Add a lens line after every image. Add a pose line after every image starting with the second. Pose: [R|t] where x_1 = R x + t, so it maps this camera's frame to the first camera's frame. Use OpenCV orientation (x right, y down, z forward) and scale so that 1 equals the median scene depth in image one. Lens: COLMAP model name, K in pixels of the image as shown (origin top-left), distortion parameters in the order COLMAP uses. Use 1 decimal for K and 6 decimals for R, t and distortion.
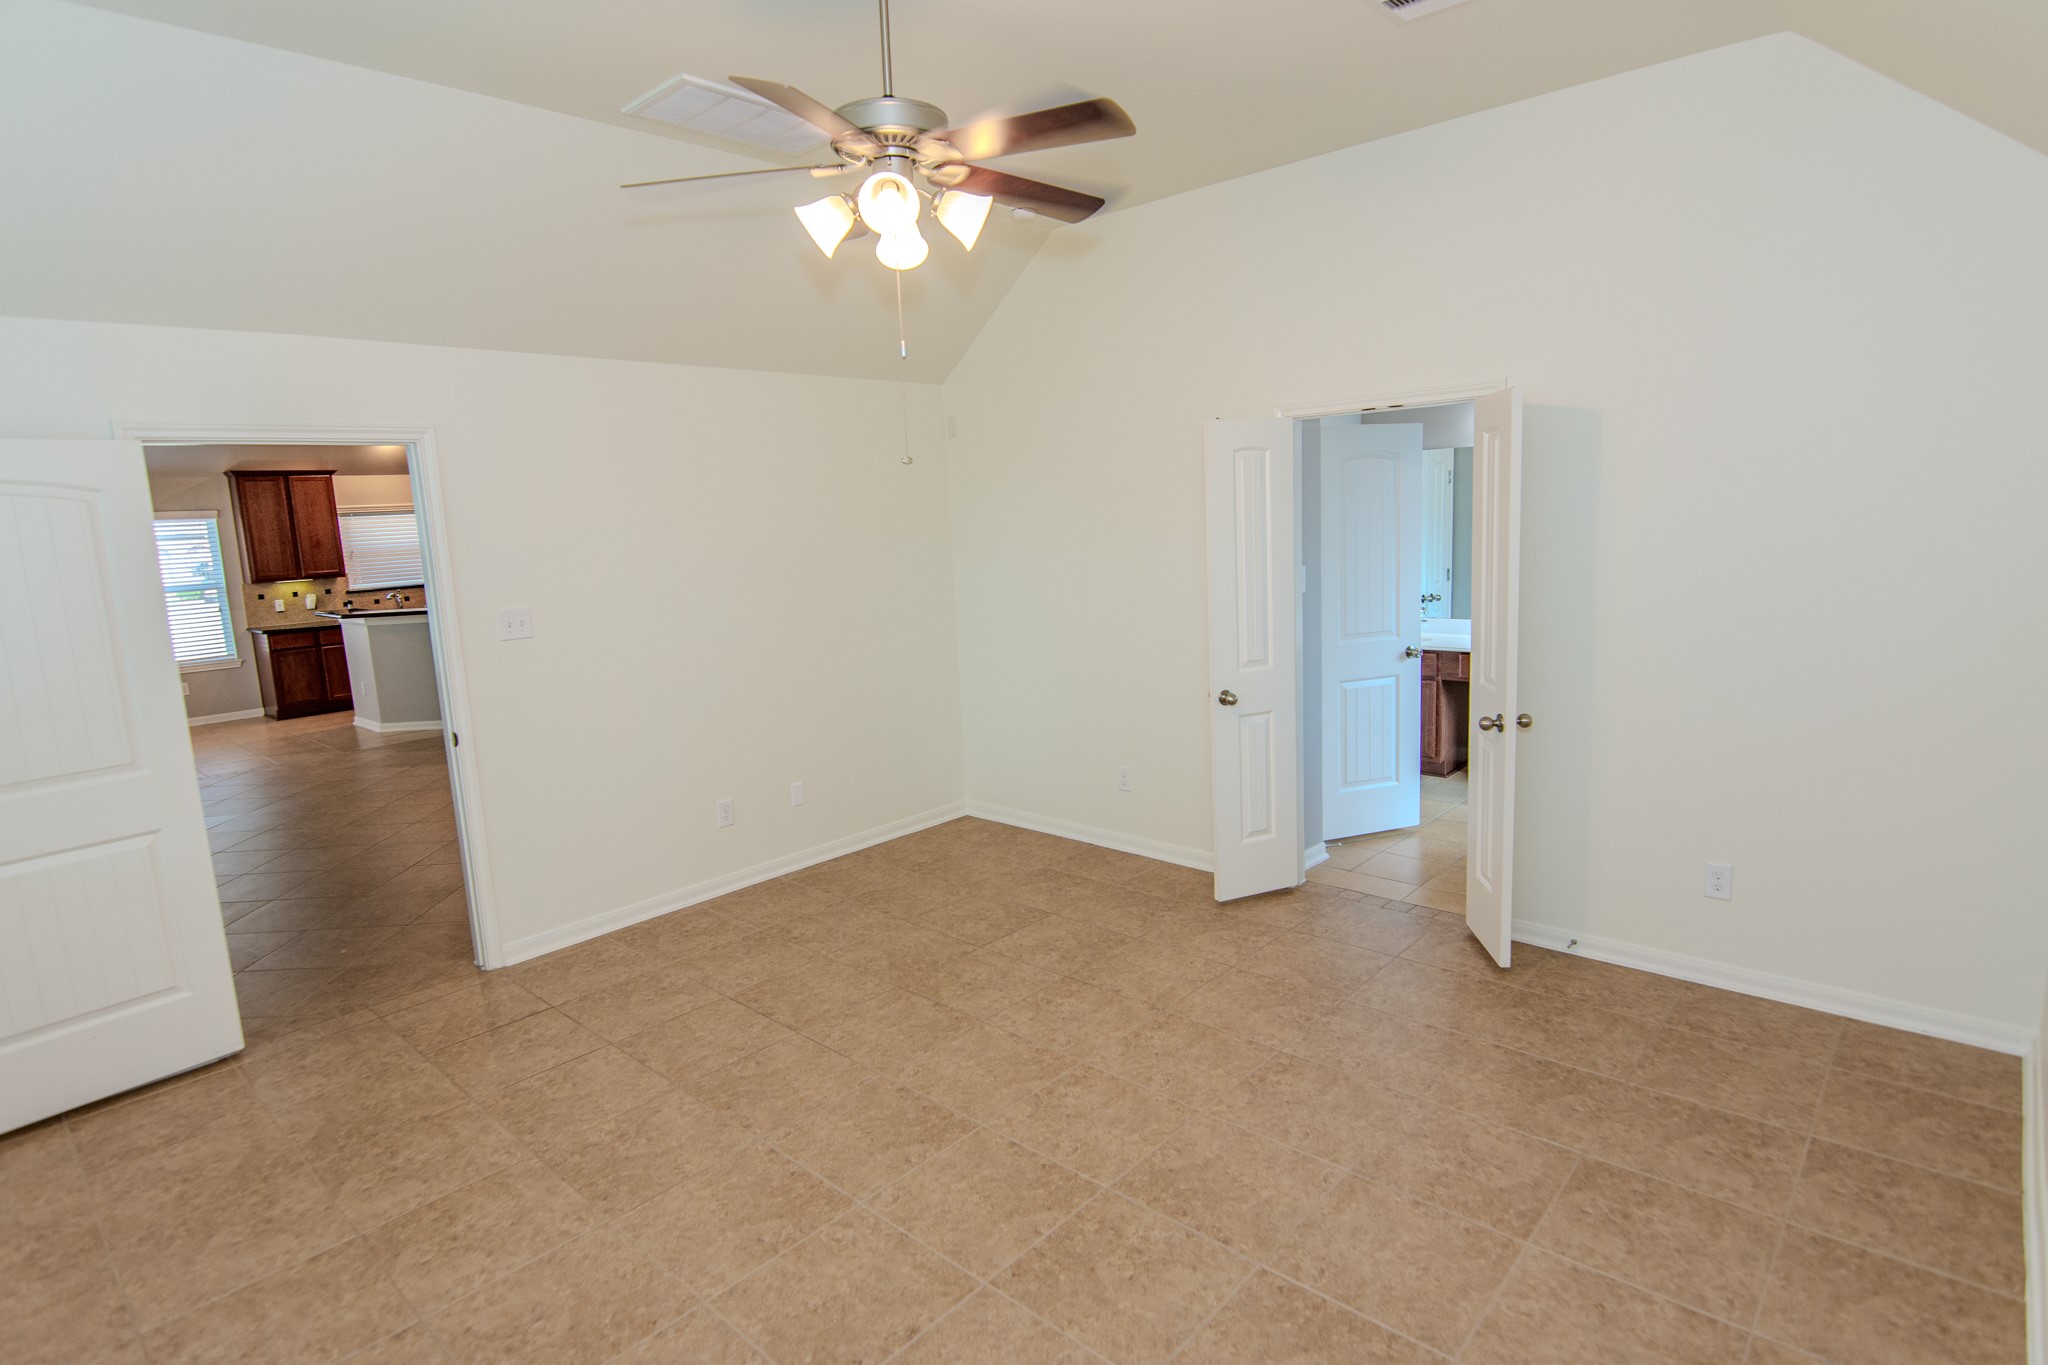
lens RADIAL K [[1058.9, 0, 1032.7], [0, 1058.9, 666.9], [0, 0, 1]] dist [0.002633, -0.016529]
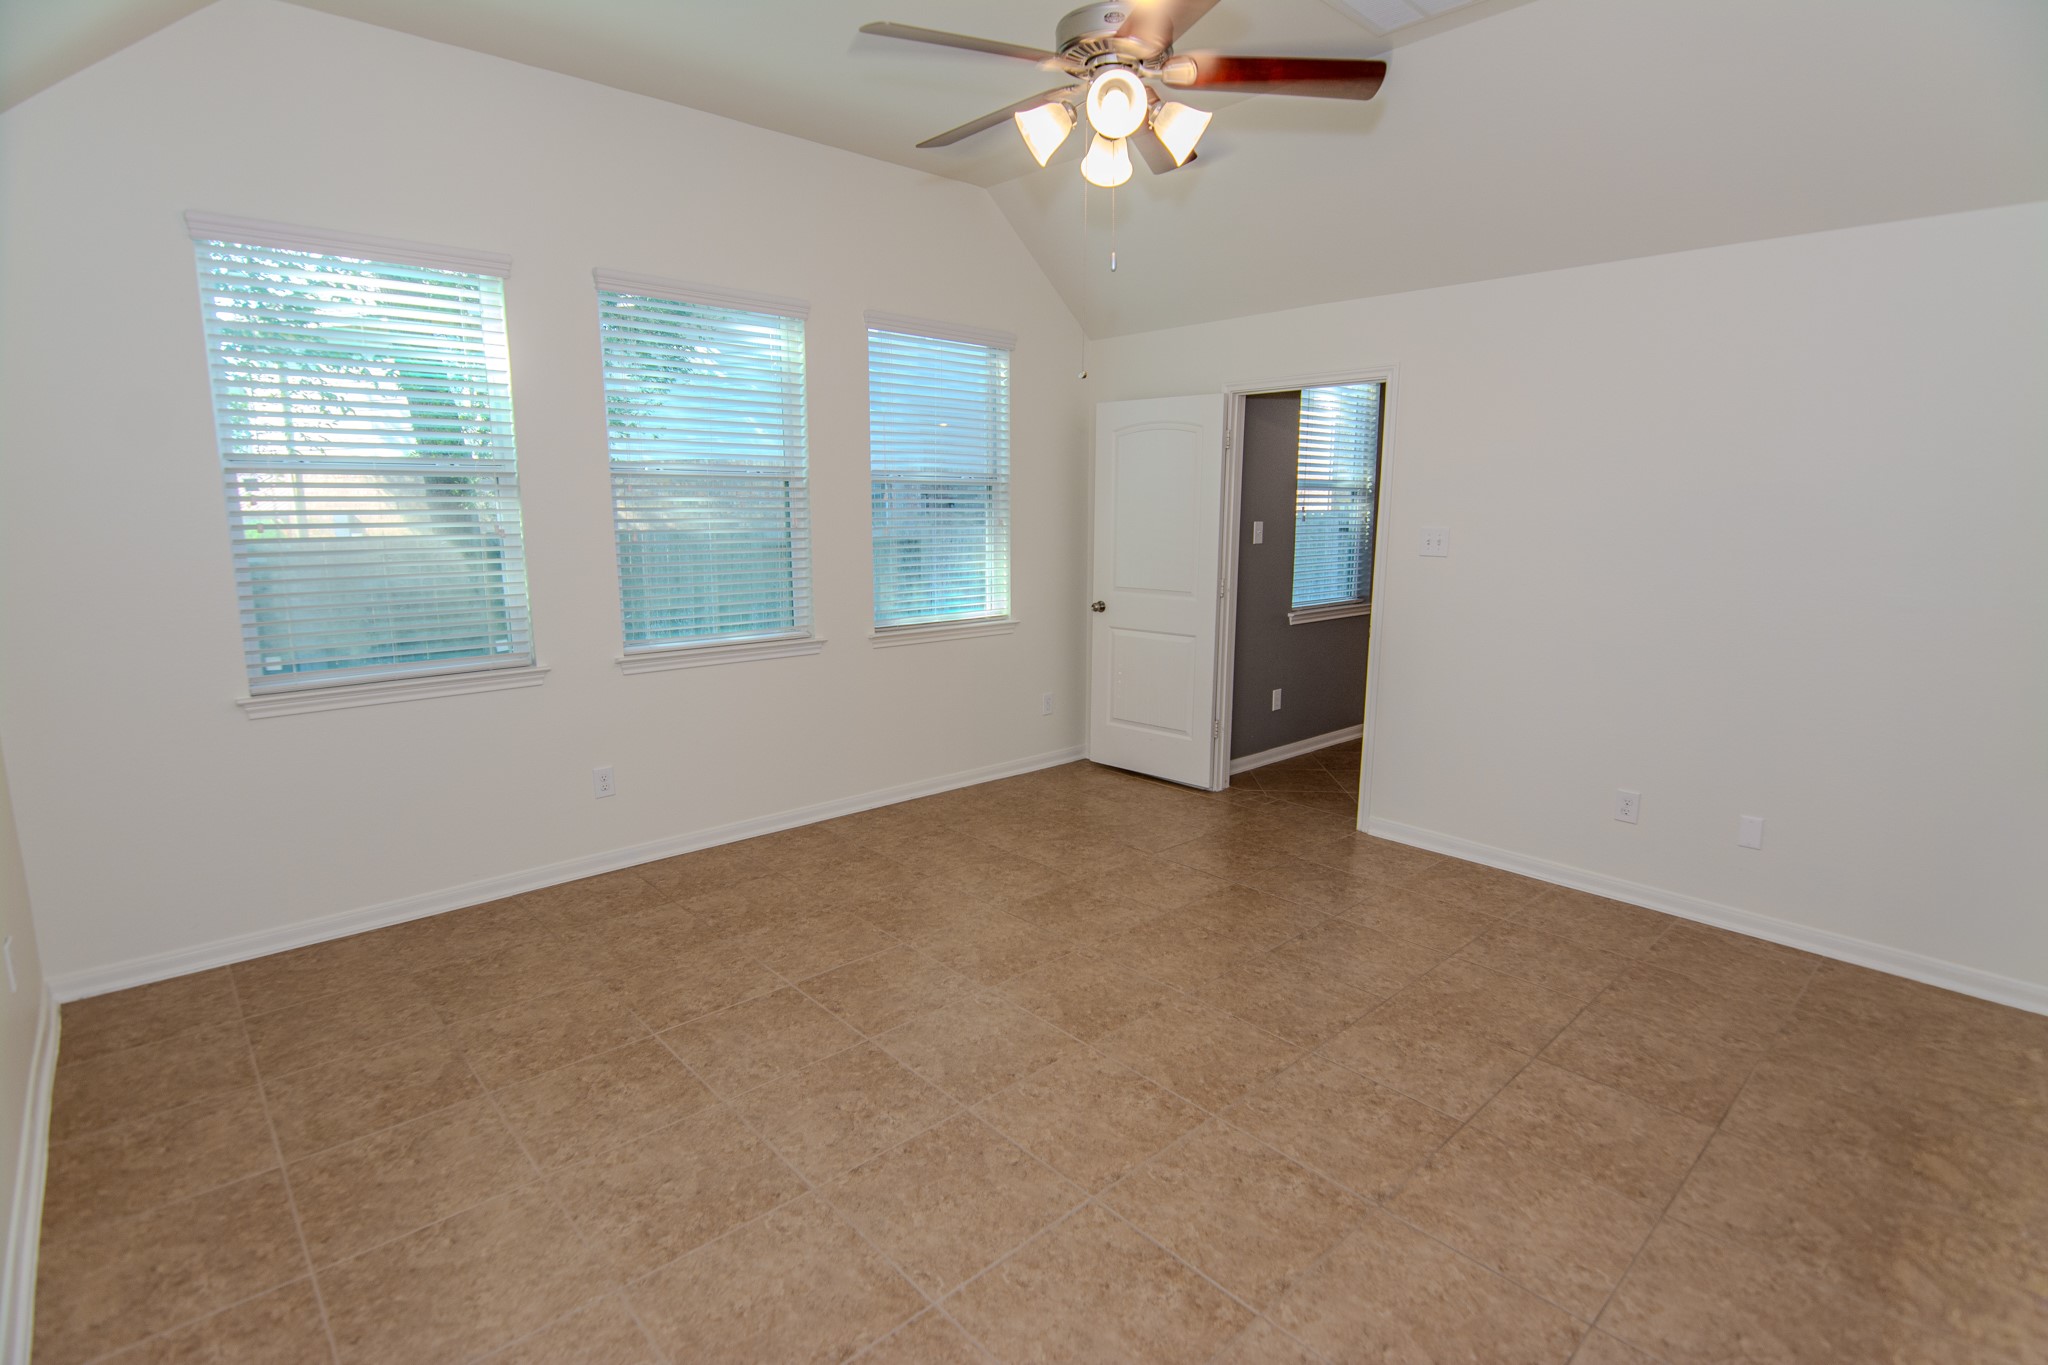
lens RADIAL K [[986.6, 0, 1031.7], [0, 986.6, 678.7], [0, 0, 1]] dist [-0.003760, -0.011411]
pose [[-0.084841, 0.219280, -0.971966, 0.668226], [-0.147238, 0.962015, 0.229887, -0.094695], [0.985456, 0.162614, -0.049332, 0.785776]]
